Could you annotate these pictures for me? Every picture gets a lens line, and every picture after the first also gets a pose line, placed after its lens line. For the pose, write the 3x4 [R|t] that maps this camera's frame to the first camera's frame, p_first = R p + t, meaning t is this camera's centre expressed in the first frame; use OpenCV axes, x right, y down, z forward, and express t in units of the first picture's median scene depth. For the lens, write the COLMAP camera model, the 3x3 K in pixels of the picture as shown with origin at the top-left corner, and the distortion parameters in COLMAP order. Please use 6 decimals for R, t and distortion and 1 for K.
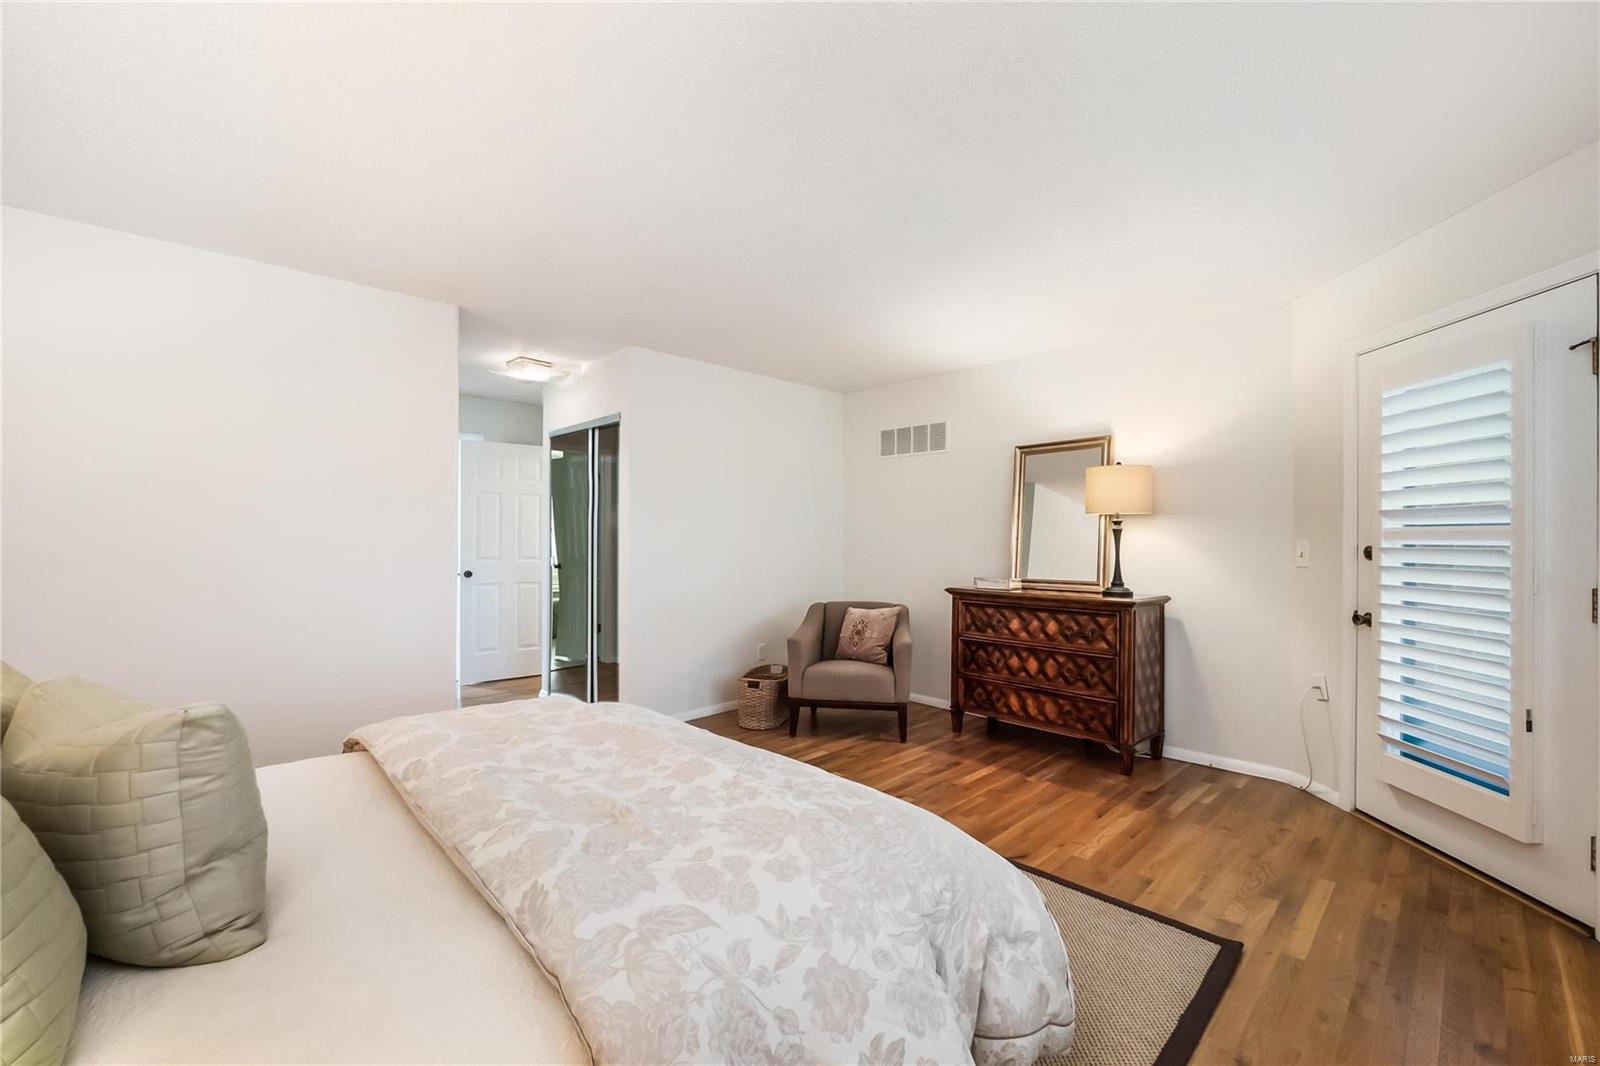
lens RADIAL K [[661.4, 0, 804.8], [0, 661.4, 537.5], [0, 0, 1]] dist [0.000638, 0.000116]
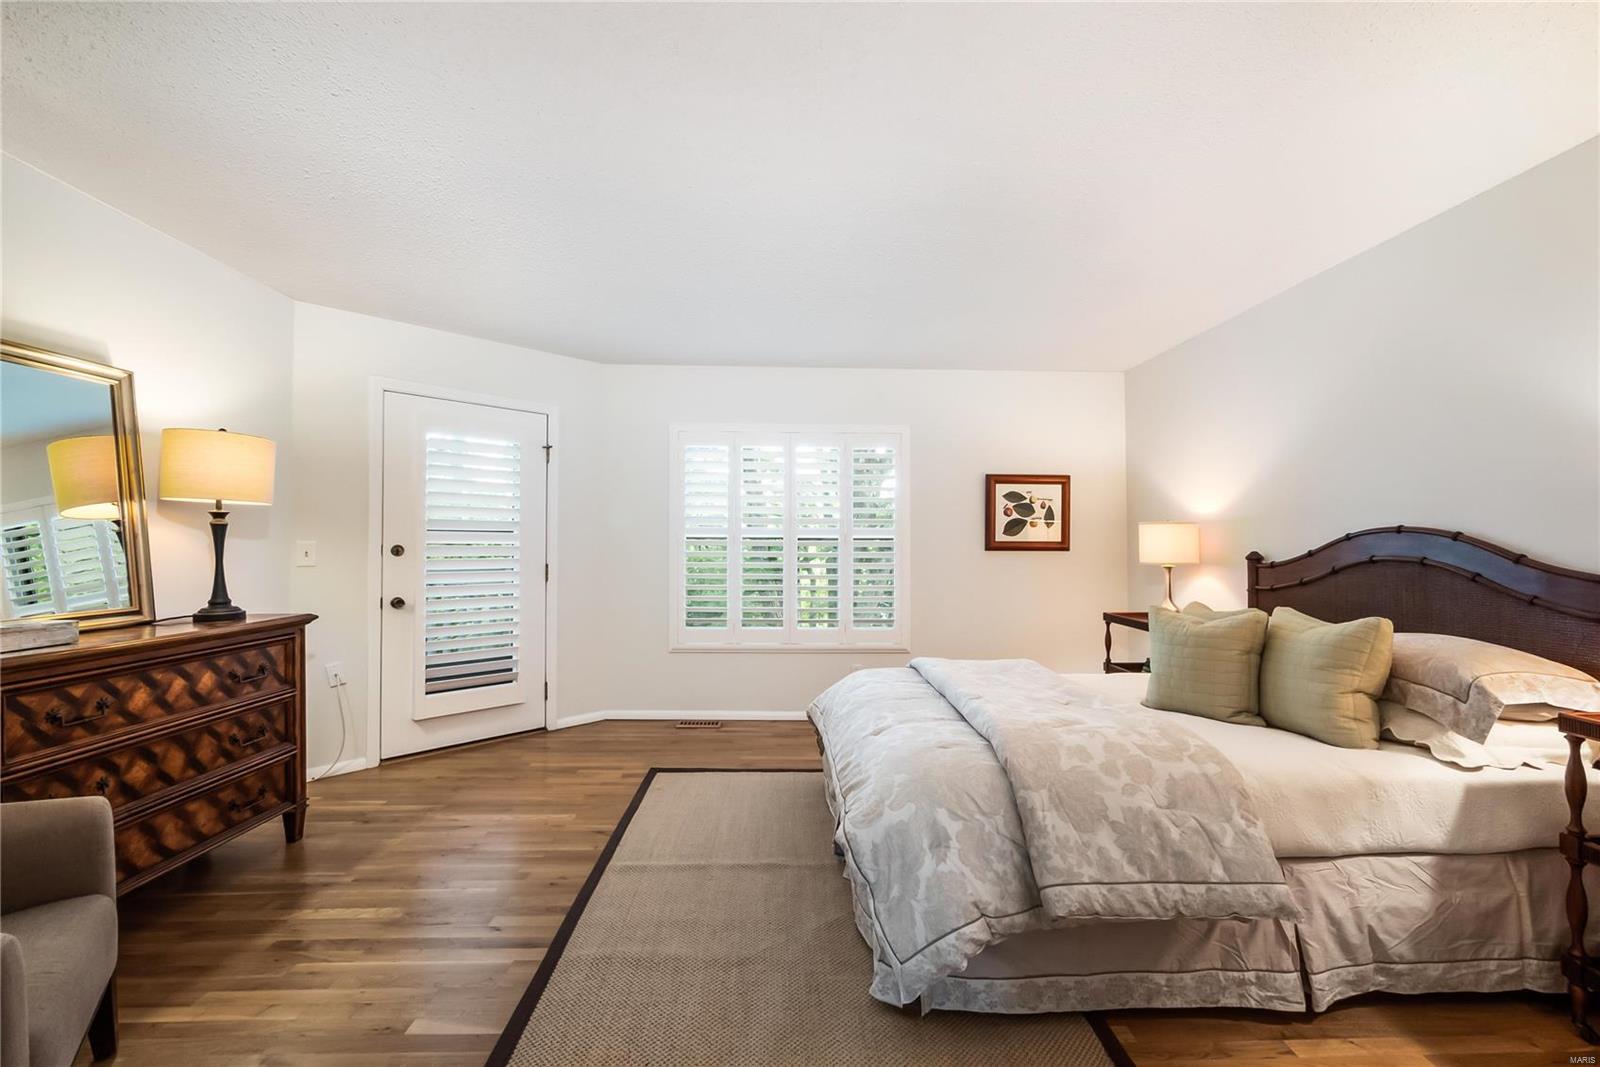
lens RADIAL K [[661.4, 0, 804.8], [0, 661.4, 538.0], [0, 0, 1]] dist [0.000638, 0.000116]
pose [[-0.737451, 0.001188, 0.675400, -0.455132], [-0.007918, 0.999915, -0.010404, 0.004402], [-0.675355, -0.013020, -0.737378, 1.098171]]
